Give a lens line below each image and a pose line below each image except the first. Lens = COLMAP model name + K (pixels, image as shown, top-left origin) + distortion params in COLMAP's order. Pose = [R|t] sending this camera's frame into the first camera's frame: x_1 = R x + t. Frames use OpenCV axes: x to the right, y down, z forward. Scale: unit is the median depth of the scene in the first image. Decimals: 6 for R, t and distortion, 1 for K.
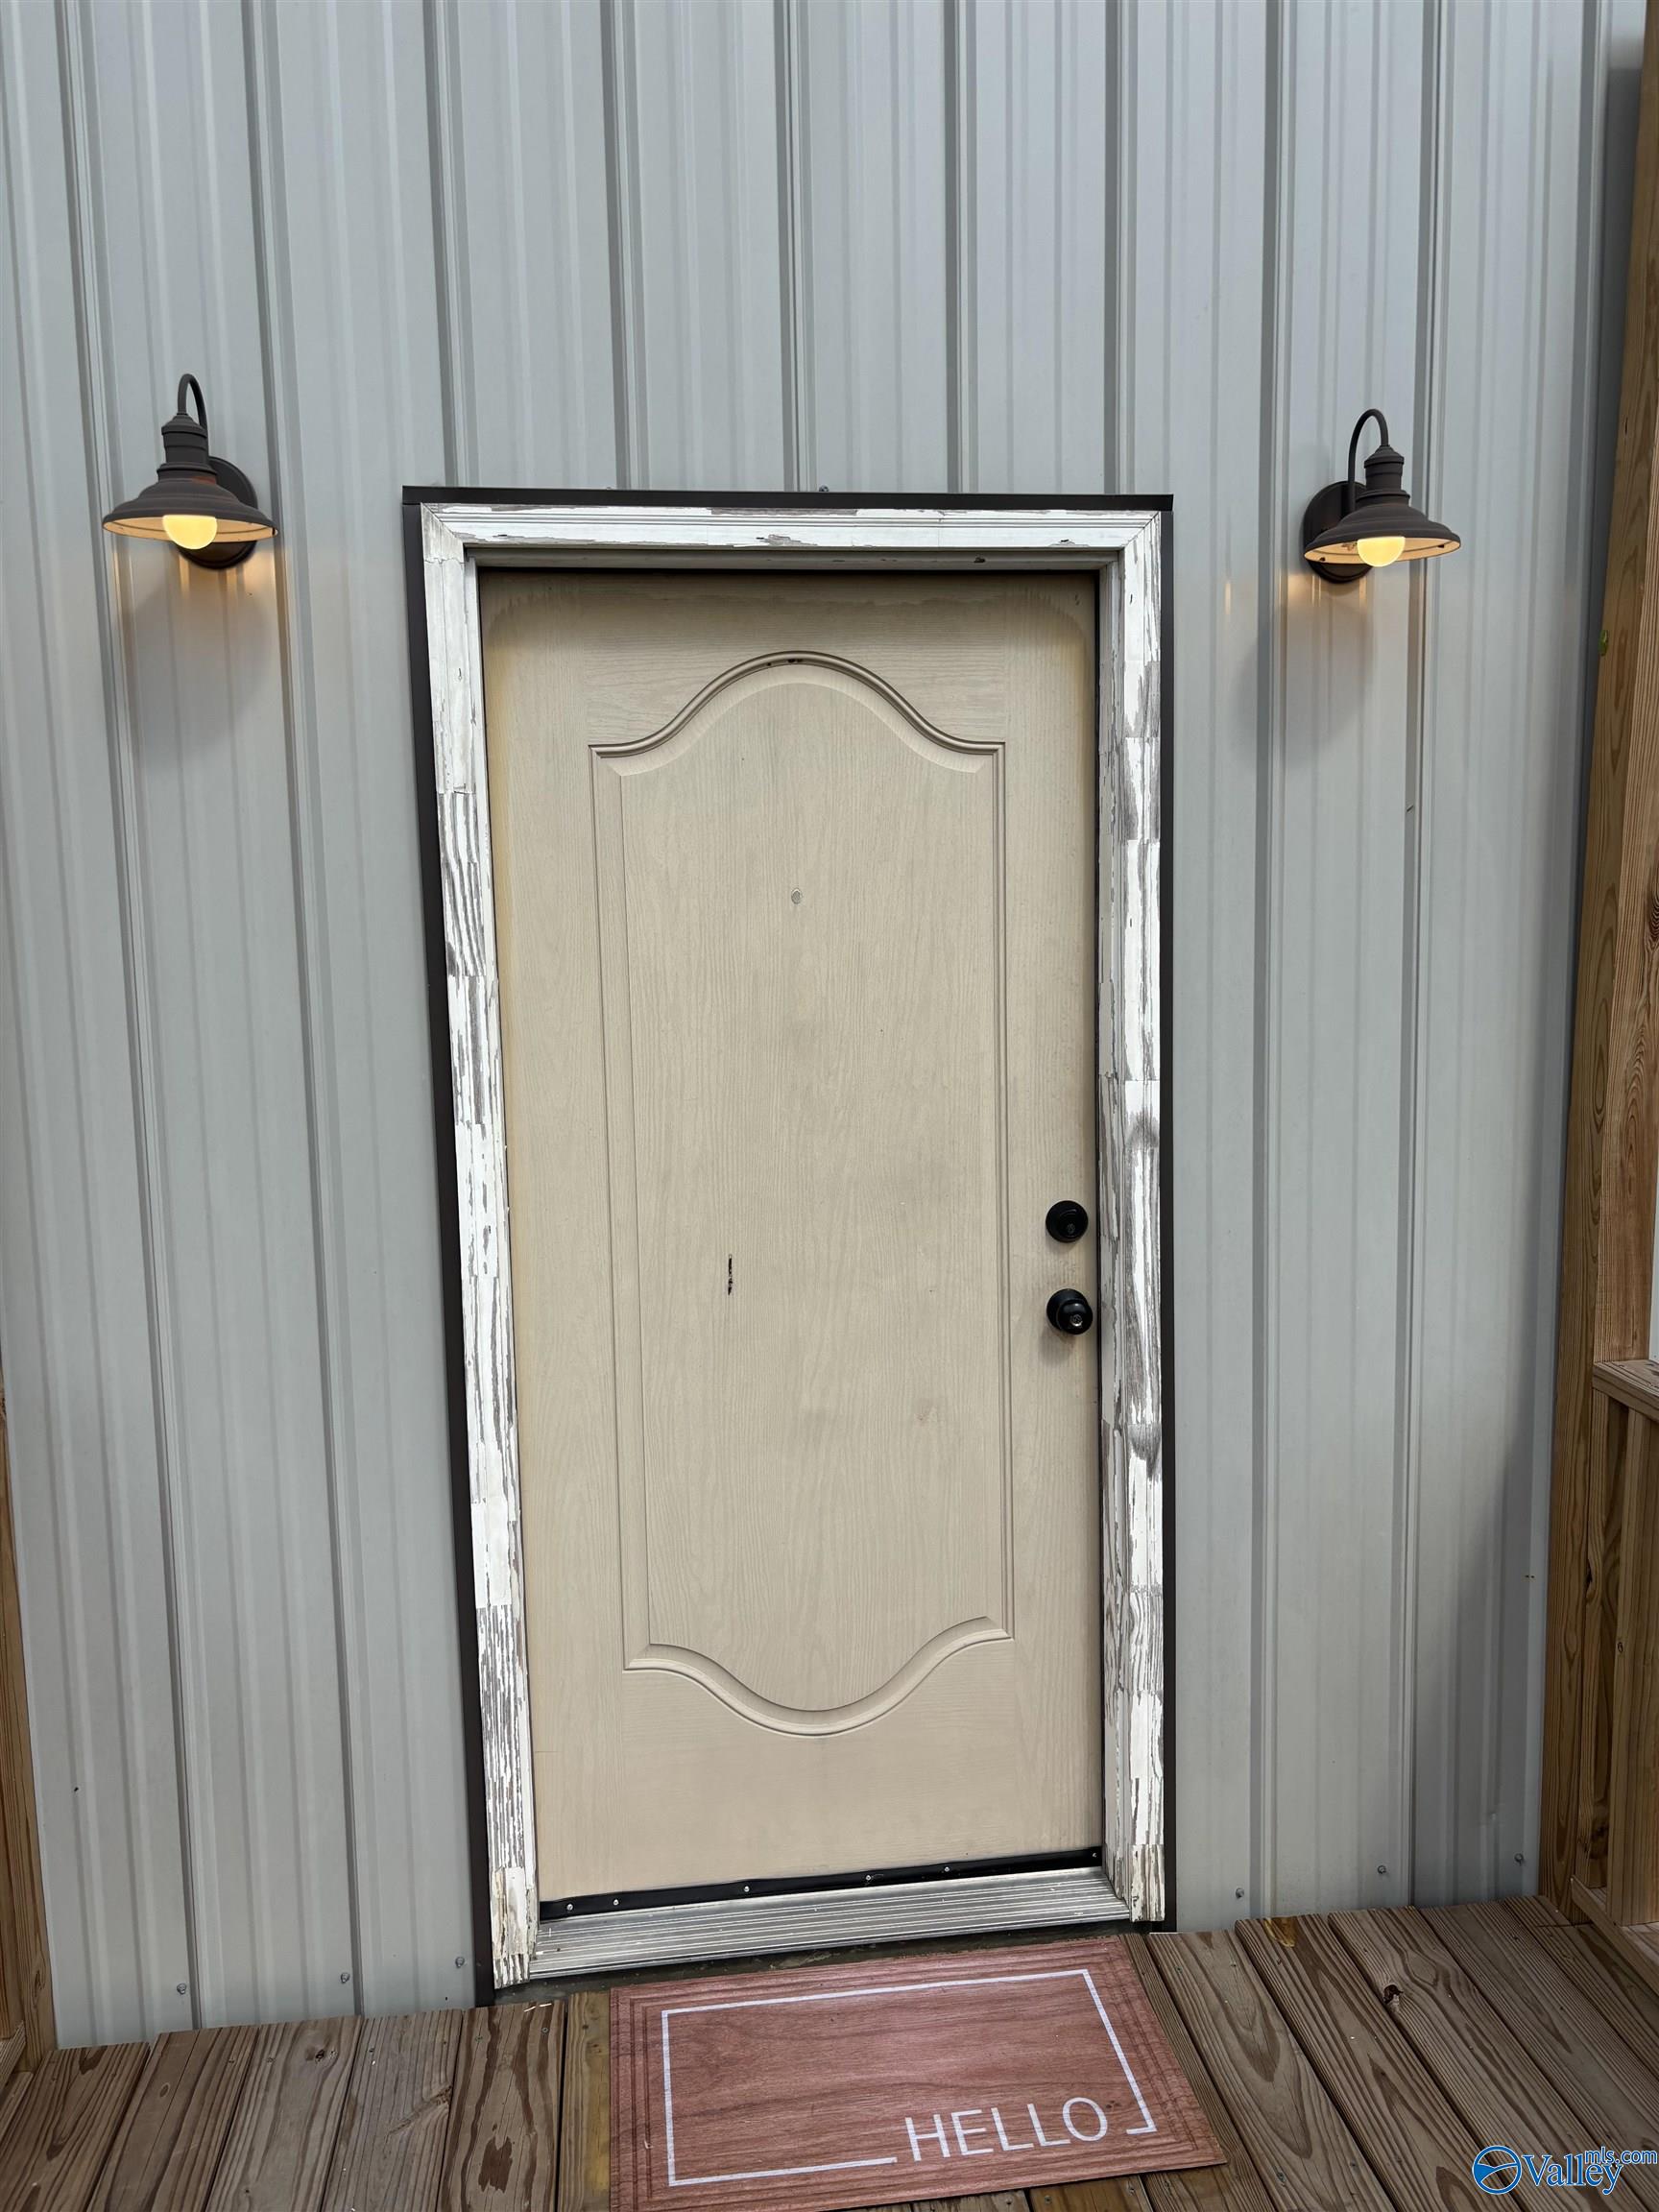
lens RADIAL K [[1677.5, 0, 846.3], [0, 1677.5, 1114.5], [0, 0, 1]] dist [0.030256, -0.052405]
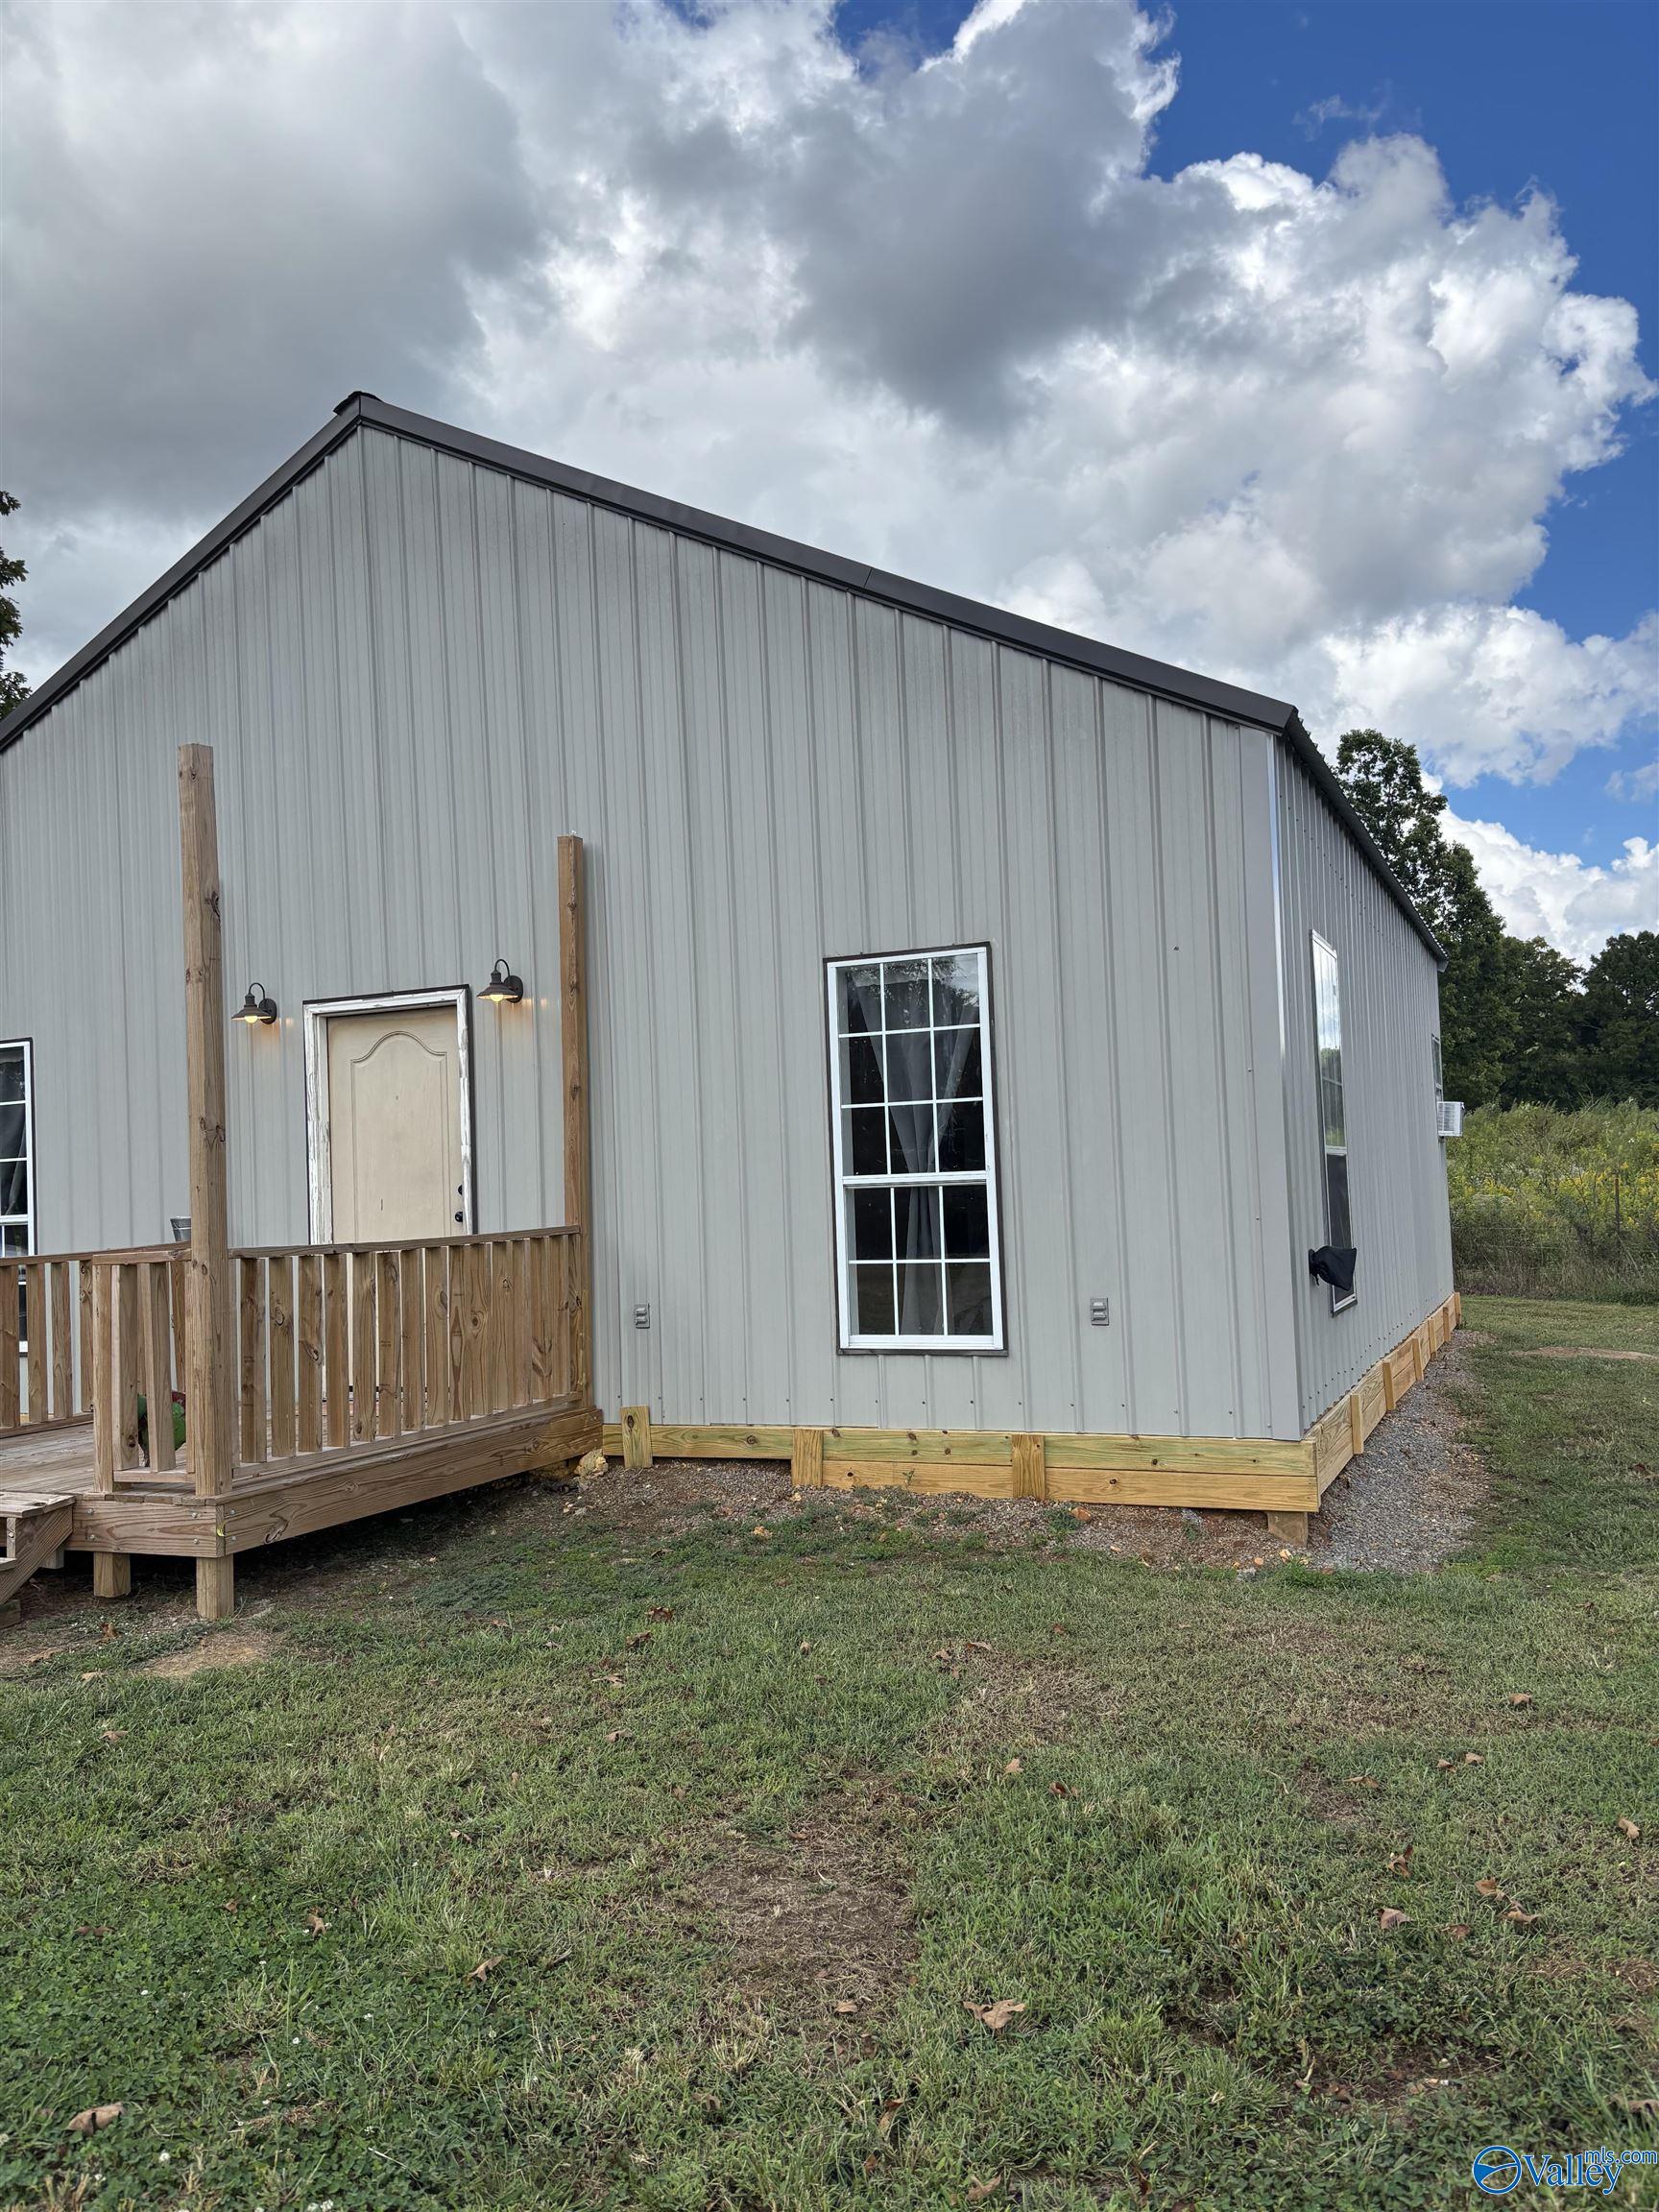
lens RADIAL K [[1677.5, 0, 849.1], [0, 1677.5, 1101.0], [0, 0, 1]] dist [0.030256, -0.052405]
pose [[0.855066, -0.039706, -0.516997, 2.735644], [-0.035477, 0.990247, -0.134728, 0.339428], [0.517304, 0.133543, 0.845318, -1.595587]]
